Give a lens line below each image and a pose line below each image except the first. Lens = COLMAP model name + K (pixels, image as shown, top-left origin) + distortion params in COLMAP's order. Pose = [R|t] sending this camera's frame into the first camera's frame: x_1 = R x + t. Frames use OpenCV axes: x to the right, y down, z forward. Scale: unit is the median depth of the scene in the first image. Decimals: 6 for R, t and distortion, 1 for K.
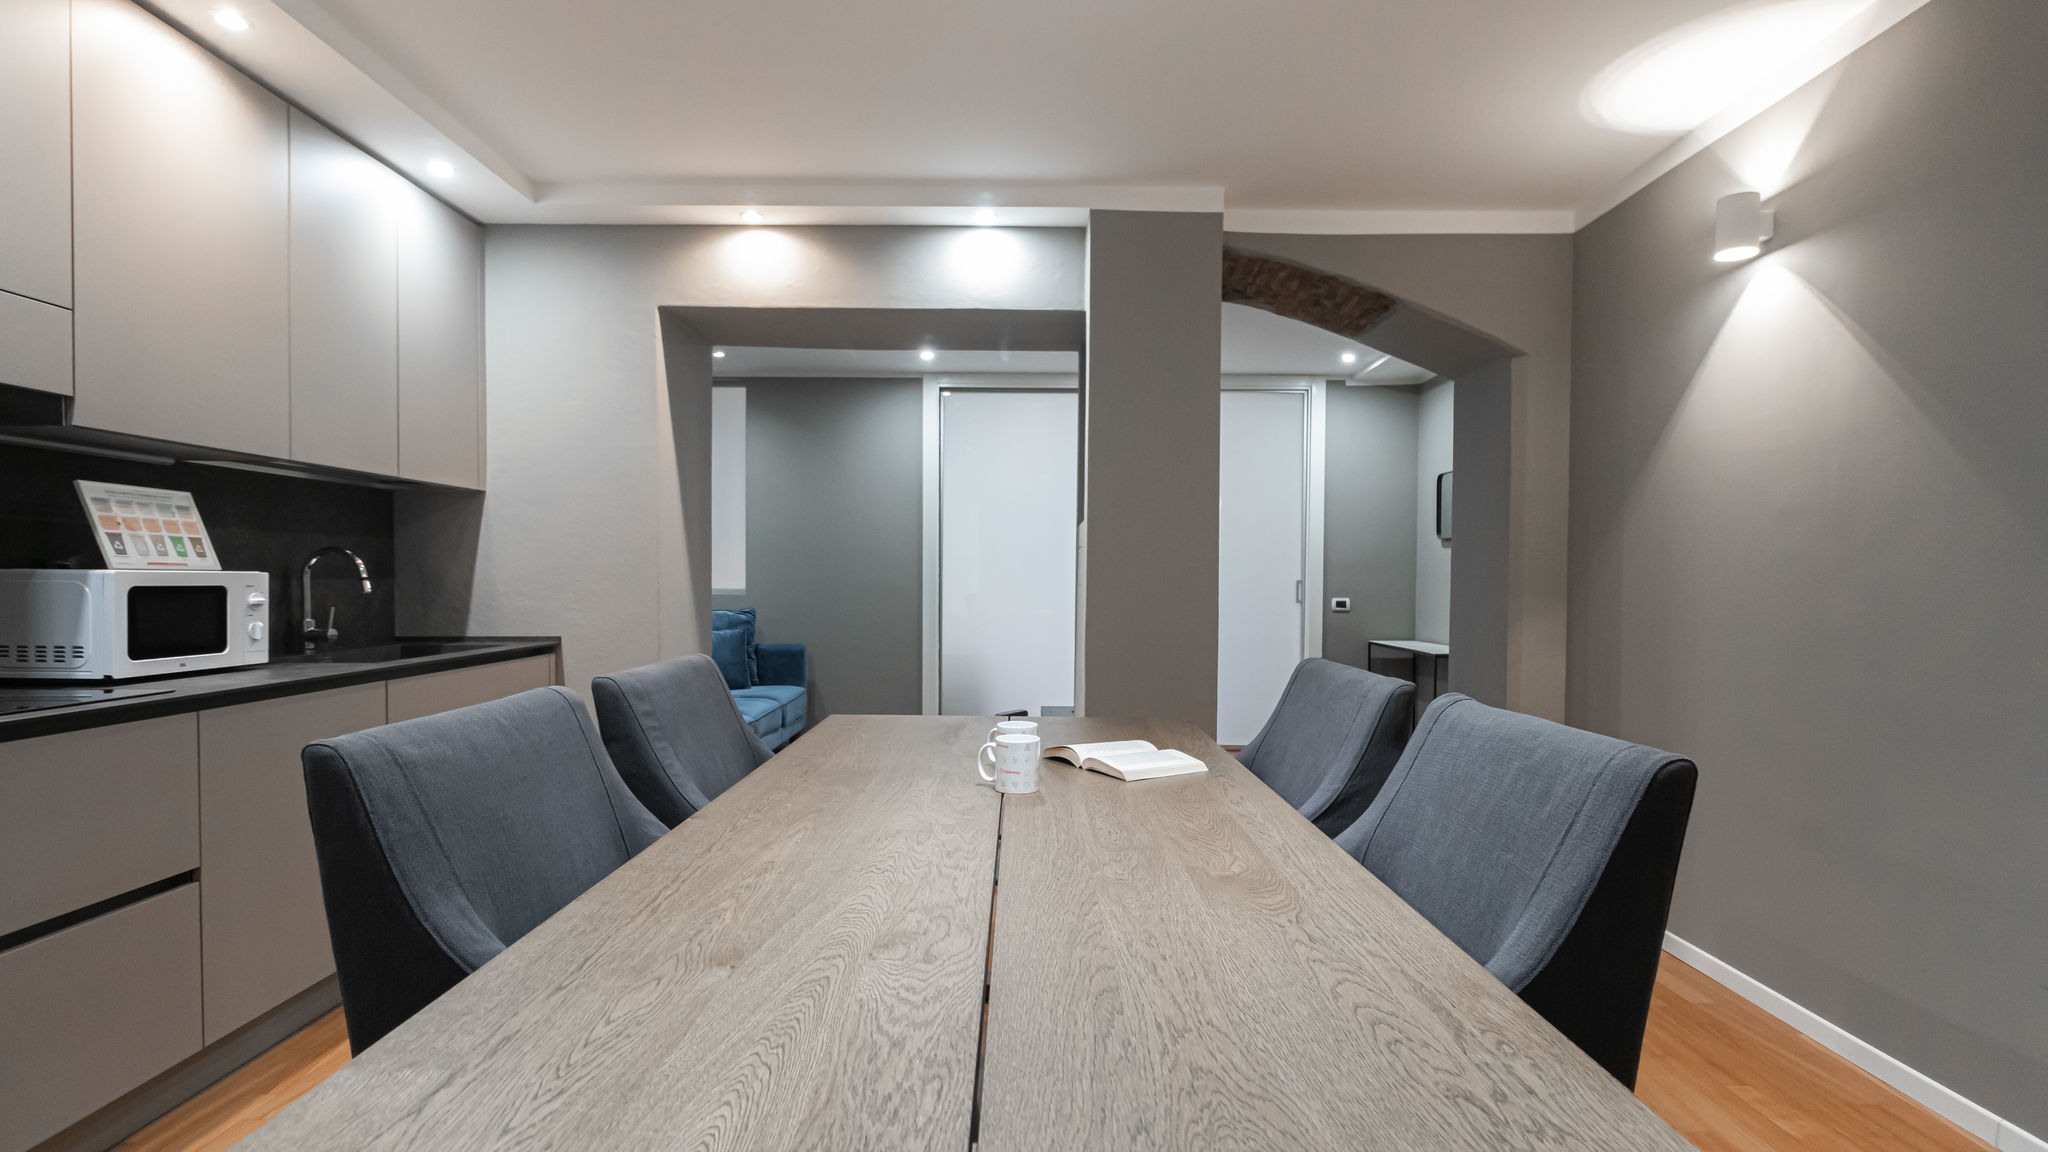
lens RADIAL K [[963.3, 0, 1029.1], [0, 963.3, 595.7], [0, 0, 1]] dist [0.000192, 0.000236]
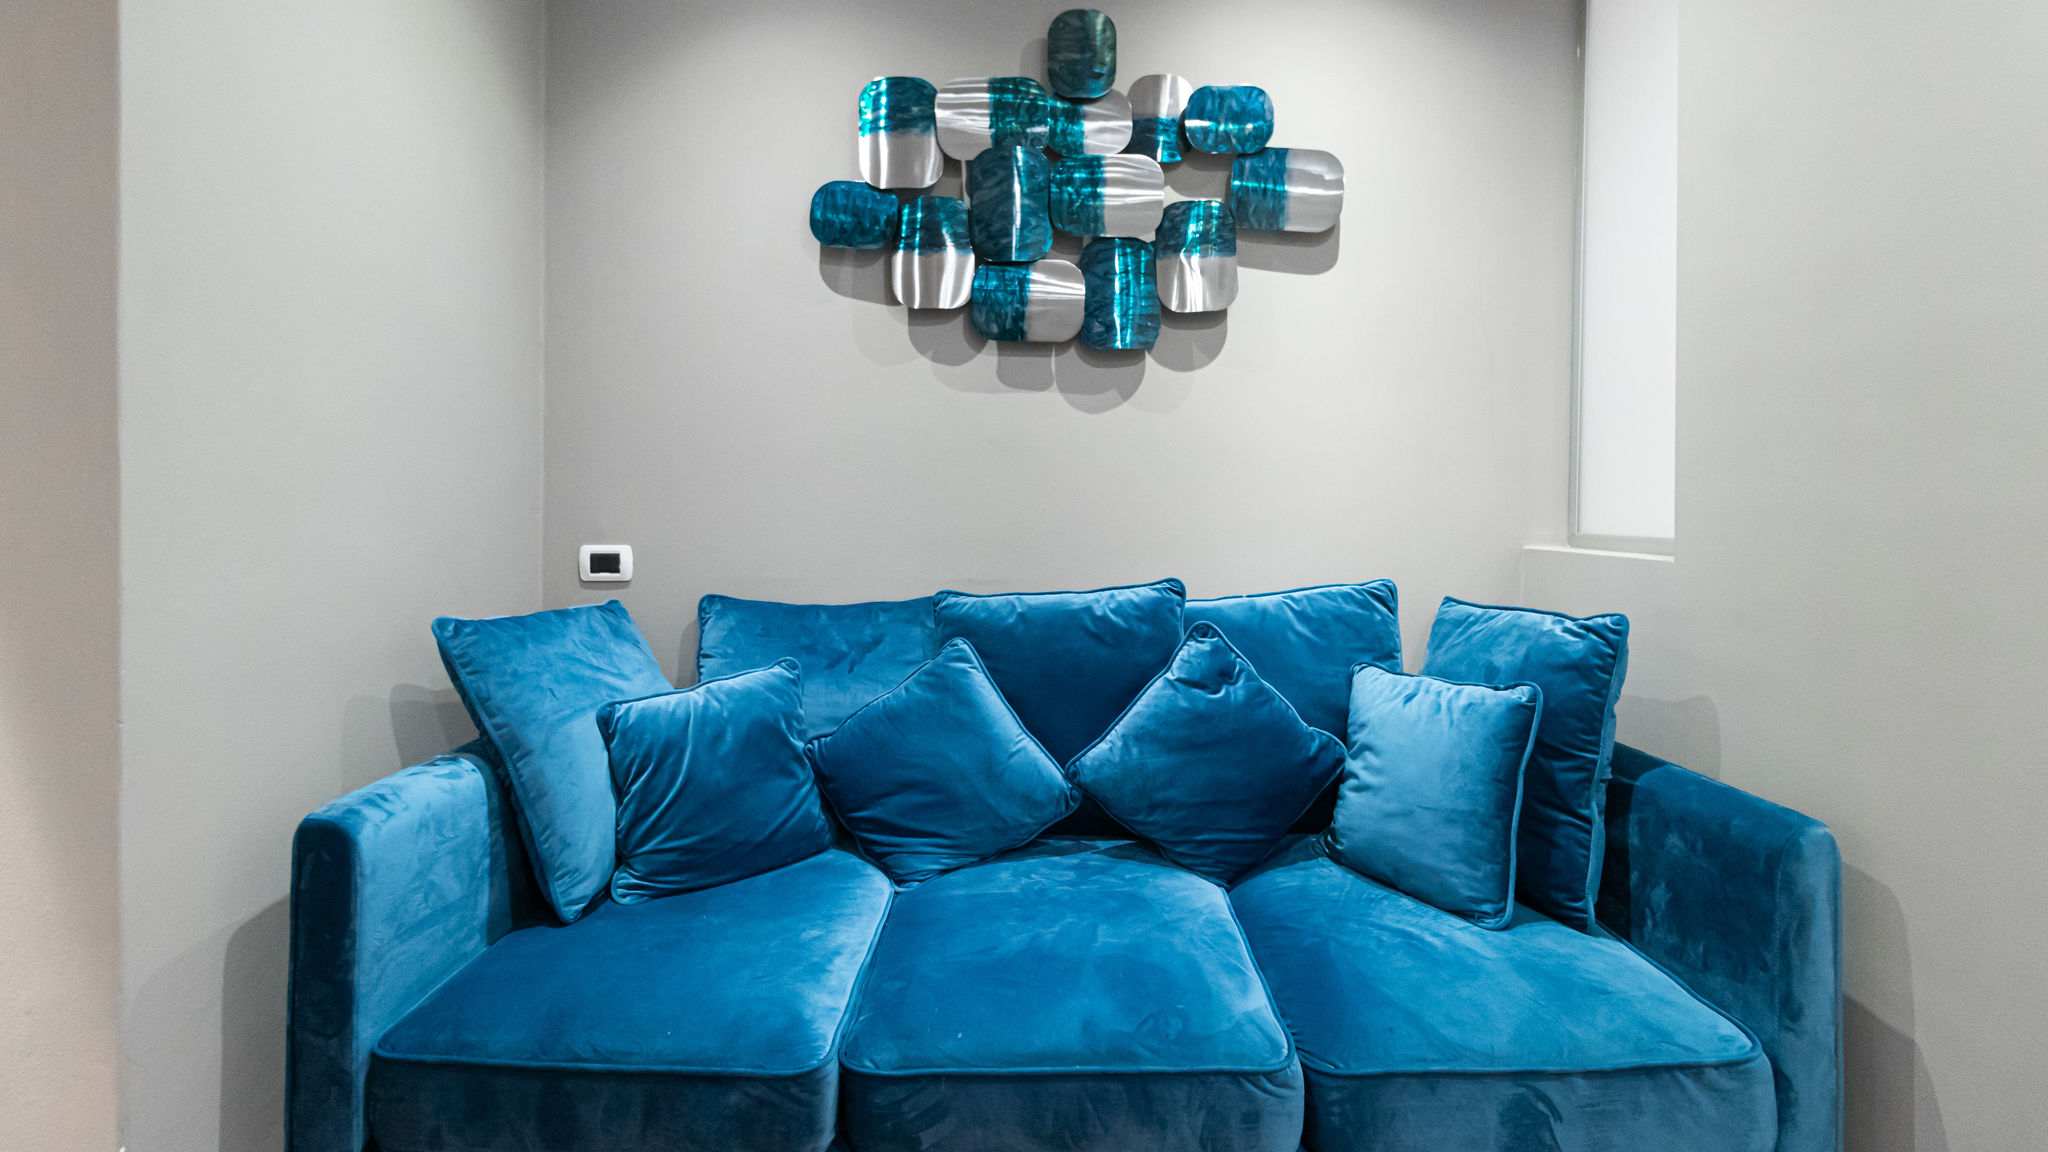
lens RADIAL K [[954.1, 0, 1032.2], [0, 954.1, 523.0], [0, 0, 1]] dist [0.000506, 0.000118]
pose [[0.016455, 0.007676, -0.999835, -0.071590], [-0.025766, 0.999642, 0.007250, -0.019774], [0.999533, 0.025643, 0.016647, 1.717322]]
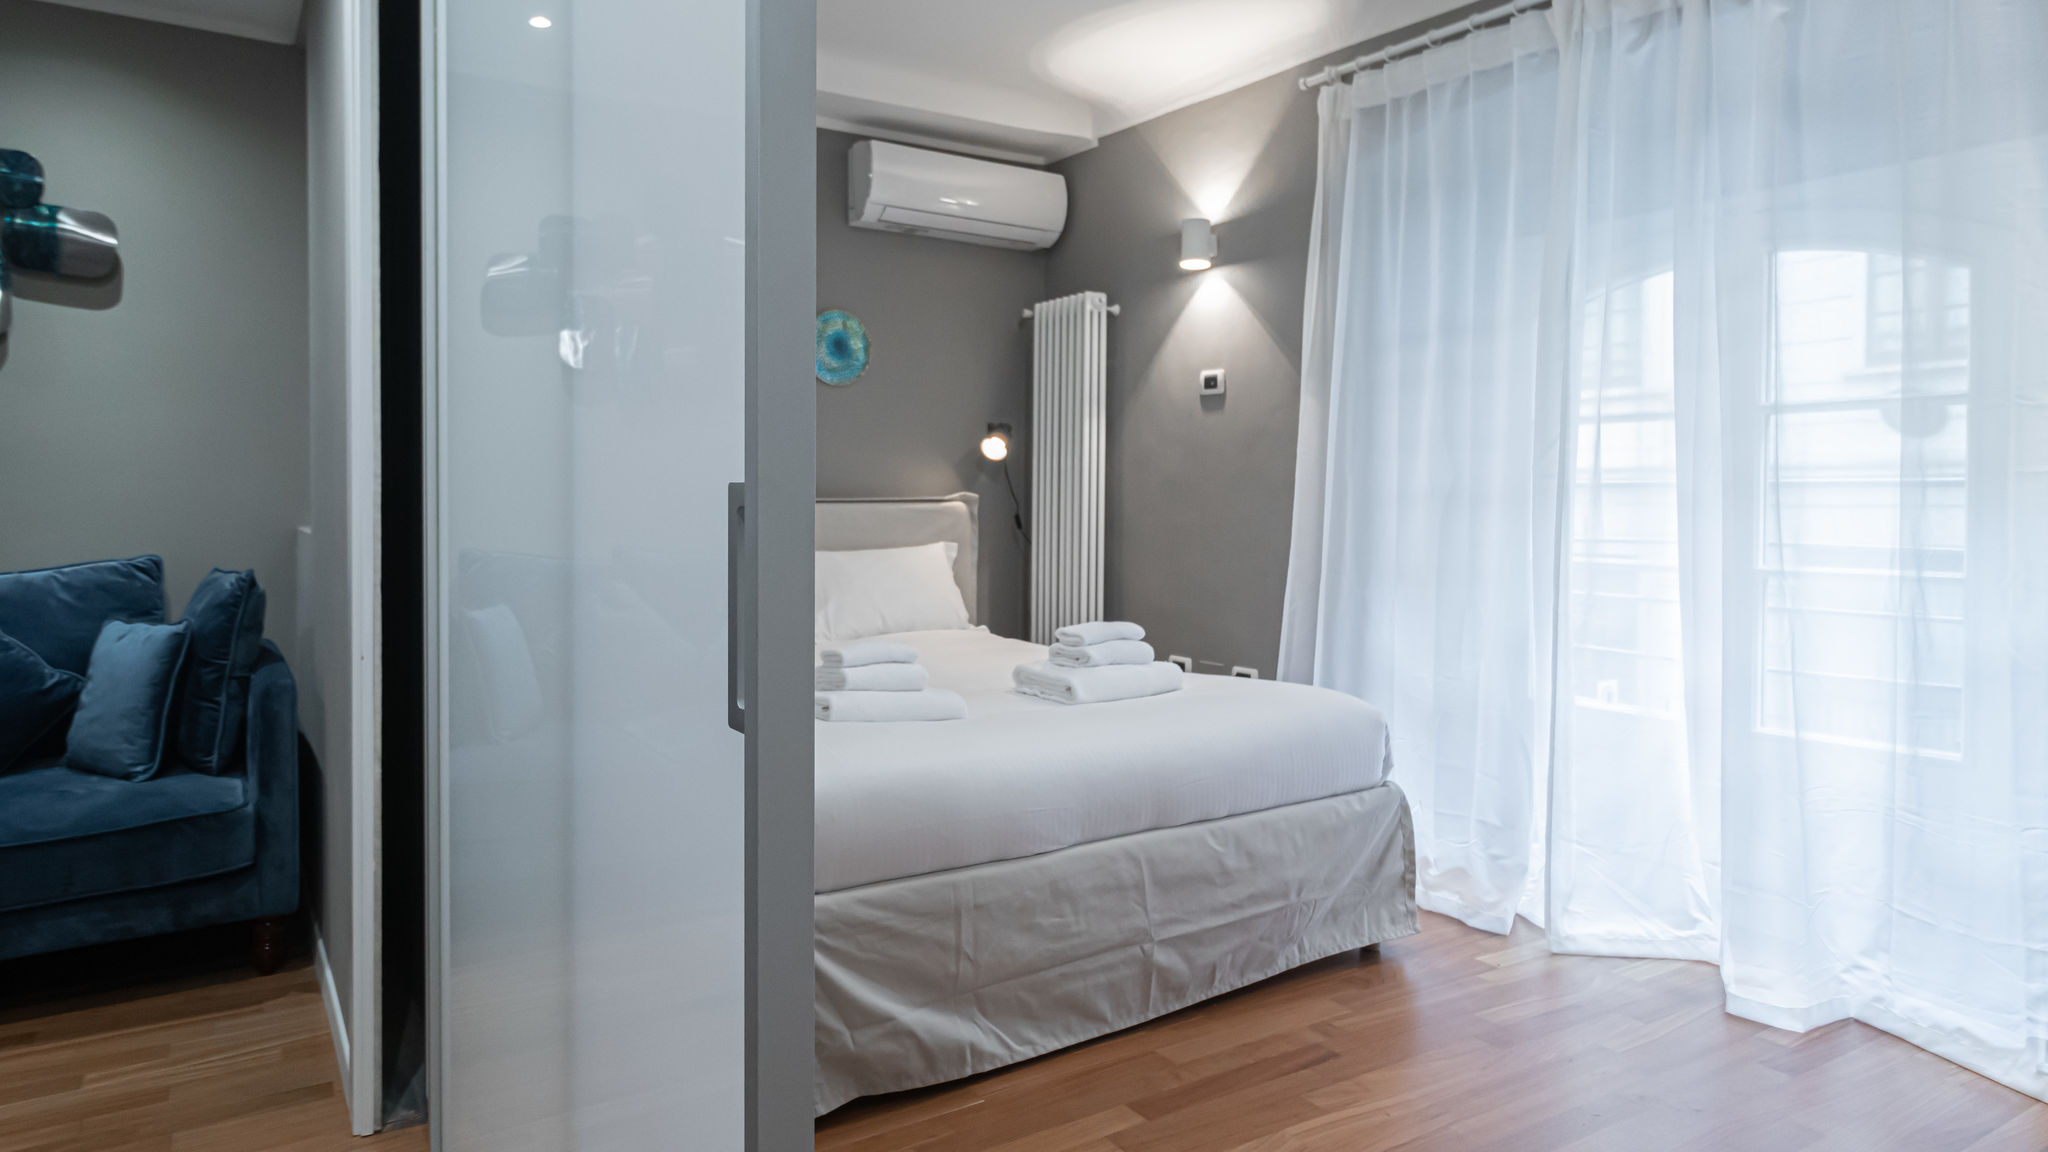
lens RADIAL K [[1226.8, 0, 1022.4], [0, 1226.8, 537.5], [0, 0, 1]] dist [-0.000304, 0.000198]
pose [[0.548311, 0.015015, -0.836140, 0.621393], [-0.011119, 0.999881, 0.010664, -0.018289], [0.836201, 0.003450, 0.548413, 2.026948]]
